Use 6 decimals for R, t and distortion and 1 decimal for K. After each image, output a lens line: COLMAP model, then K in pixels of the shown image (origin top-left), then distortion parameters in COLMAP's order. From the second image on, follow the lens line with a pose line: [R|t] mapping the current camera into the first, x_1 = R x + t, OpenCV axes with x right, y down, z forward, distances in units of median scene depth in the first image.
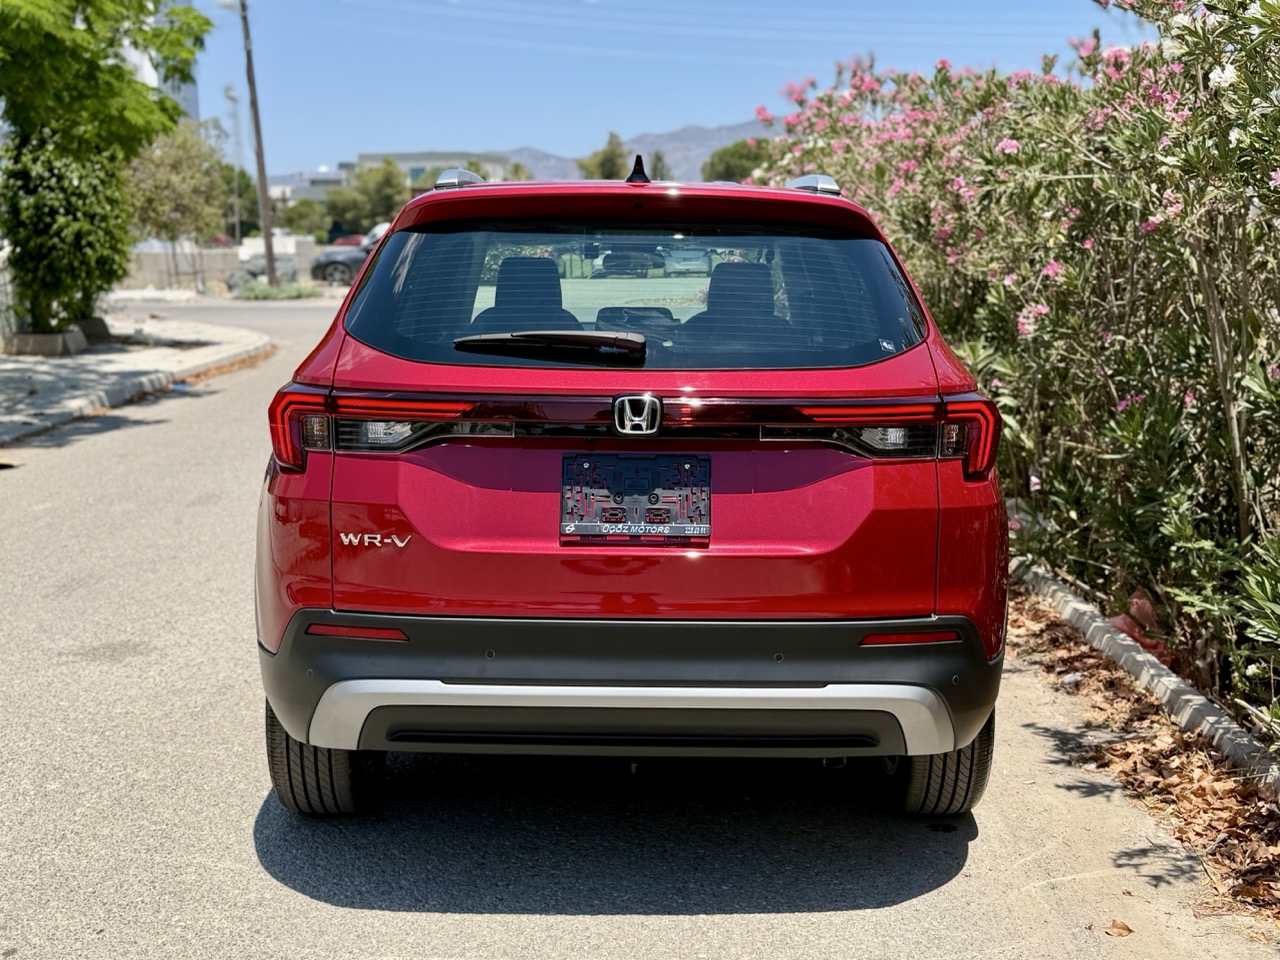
lens RADIAL K [[1497.9, 0, 637.9], [0, 1497.9, 485.6], [0, 0, 1]] dist [-0.018381, 0.000000]
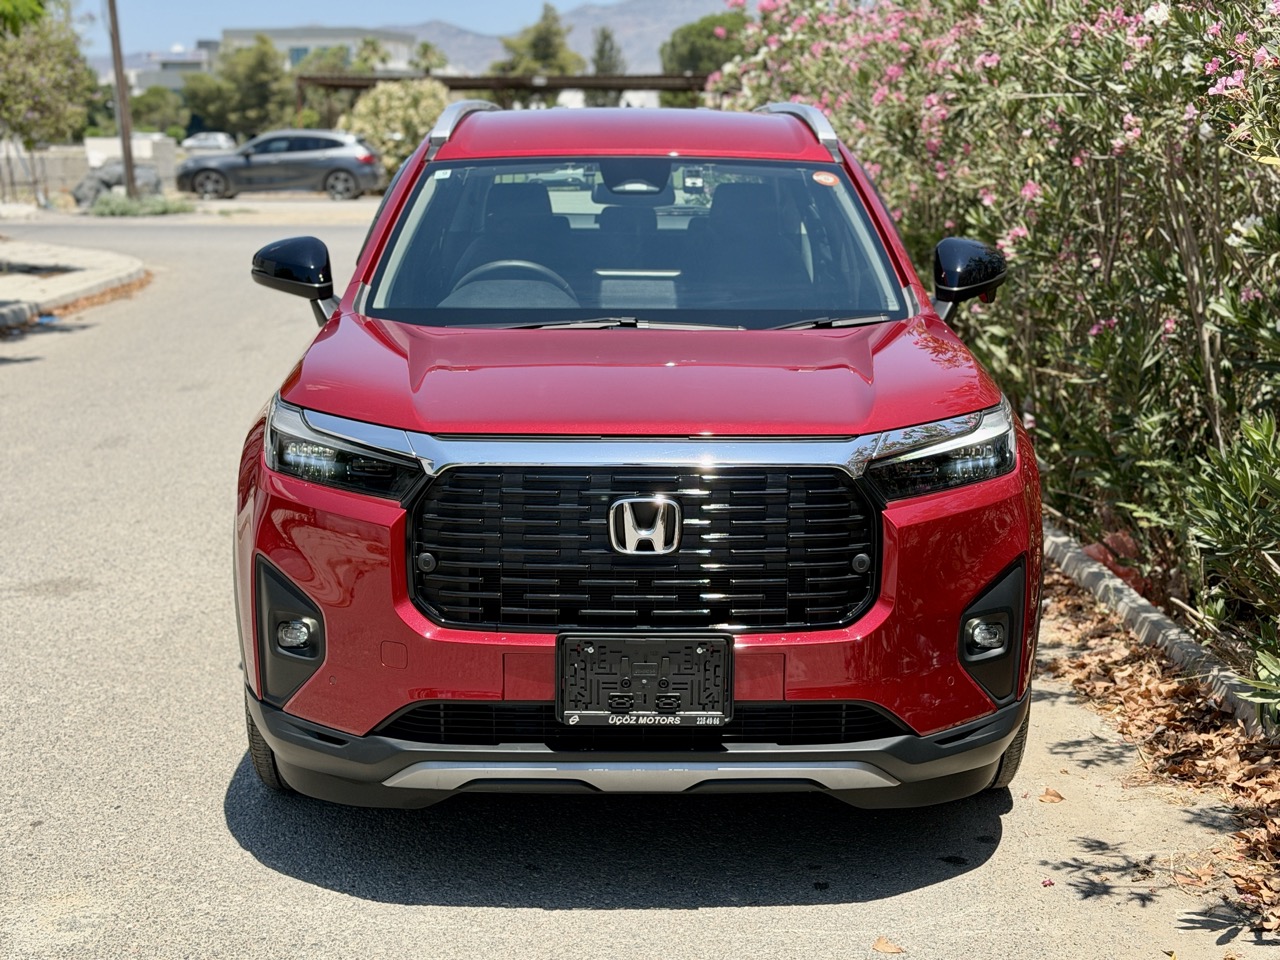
lens RADIAL K [[1898.3, 0, 645.6], [0, 1898.3, 468.4], [0, 0, 1]] dist [0.031805, 0.000000]
pose [[0.999396, -0.003224, 0.034615, -0.014840], [0.002930, 0.999959, 0.008554, 0.025532], [-0.034641, -0.008448, 0.999364, -0.235676]]
